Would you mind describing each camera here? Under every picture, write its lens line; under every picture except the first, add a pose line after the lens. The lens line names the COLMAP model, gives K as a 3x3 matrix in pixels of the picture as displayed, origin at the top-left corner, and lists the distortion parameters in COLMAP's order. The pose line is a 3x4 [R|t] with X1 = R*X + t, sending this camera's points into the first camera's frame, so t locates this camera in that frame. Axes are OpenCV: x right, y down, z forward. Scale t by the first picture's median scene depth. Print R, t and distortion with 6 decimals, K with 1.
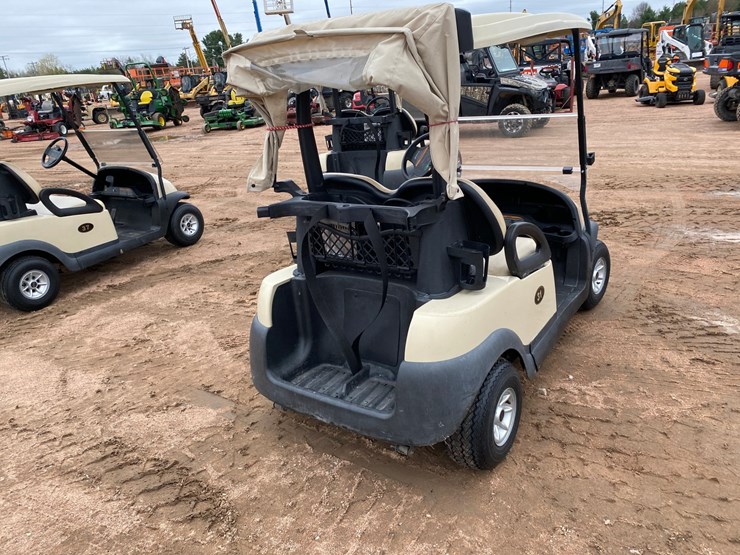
lens RADIAL K [[561.4, 0, 376.7], [0, 561.4, 277.0], [0, 0, 1]] dist [0.034783, -0.032793]
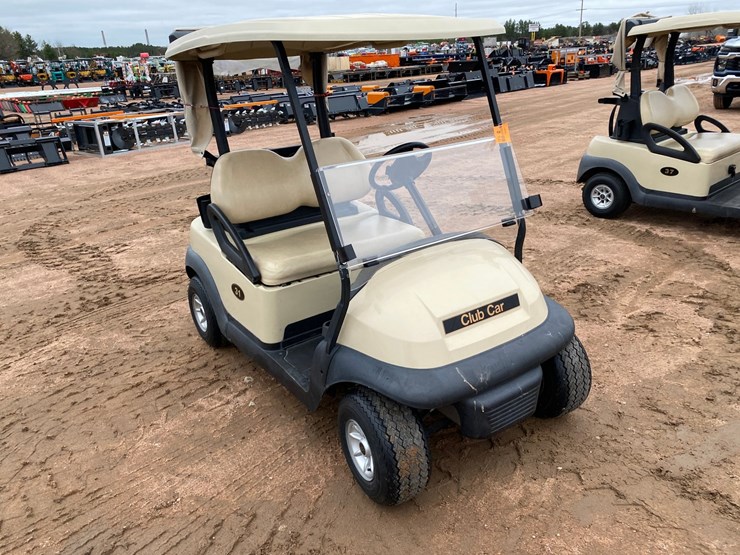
lens RADIAL K [[561.4, 0, 378.4], [0, 561.4, 289.6], [0, 0, 1]] dist [0.034783, -0.032793]
pose [[-0.342210, 0.465189, -0.816389, 0.890962], [-0.255912, 0.789859, 0.557344, -0.531713], [0.904103, 0.399652, -0.151250, 1.161908]]
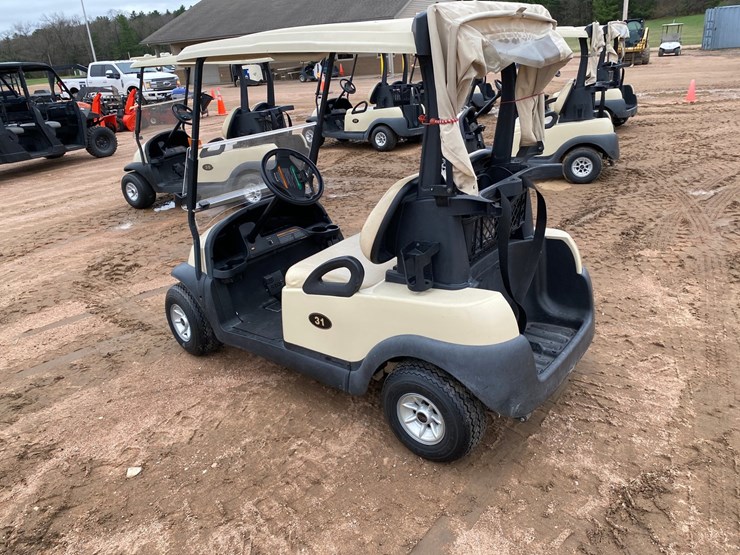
lens RADIAL K [[561.4, 0, 377.3], [0, 561.4, 277.5], [0, 0, 1]] dist [0.034783, -0.032793]
pose [[0.050647, -0.289453, 0.955851, -0.789602], [0.416252, 0.876108, 0.243249, -0.229548], [-0.907838, 0.385555, 0.164857, 0.784052]]
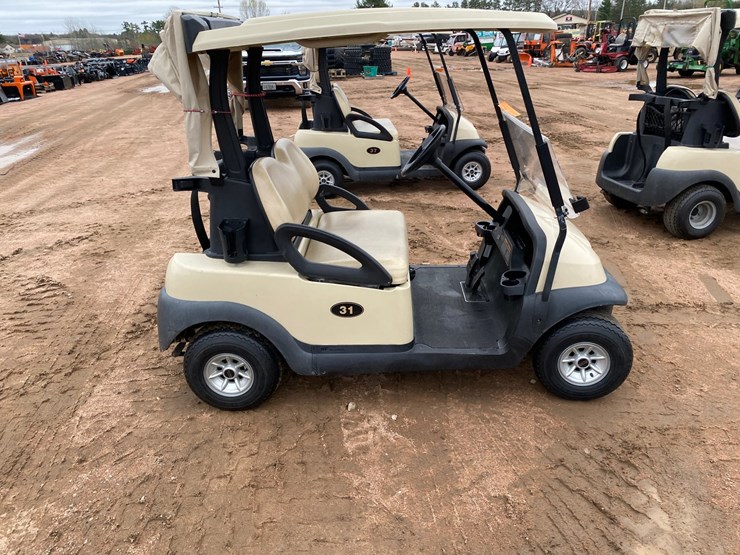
lens RADIAL K [[561.4, 0, 376.1], [0, 561.4, 286.4], [0, 0, 1]] dist [0.034783, -0.032793]
pose [[0.543450, 0.407422, -0.733941, 0.834591], [-0.314798, 0.909427, 0.271743, -0.234516], [0.778180, 0.083365, 0.622484, 0.358245]]
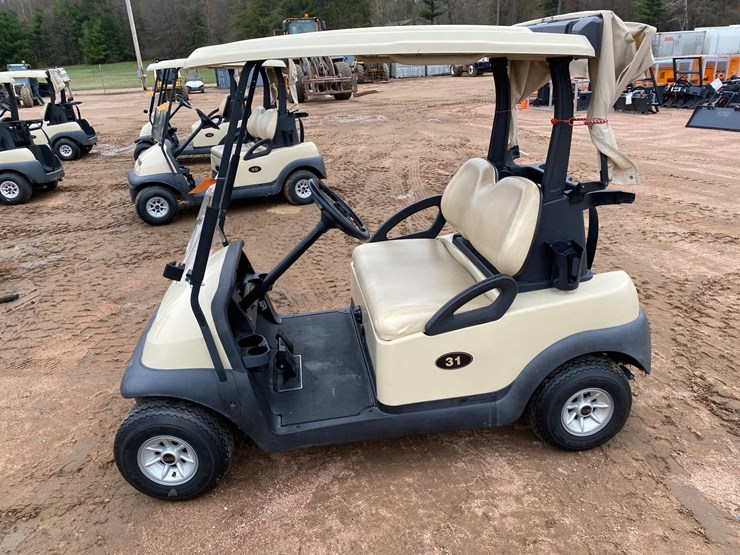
lens RADIAL K [[561.4, 0, 374.7], [0, 561.4, 278.0], [0, 0, 1]] dist [0.034783, -0.032793]
pose [[-0.673752, -0.148970, 0.723786, -0.468728], [0.363231, 0.786209, 0.499939, -0.482289], [-0.643523, 0.599737, -0.475599, 1.351731]]
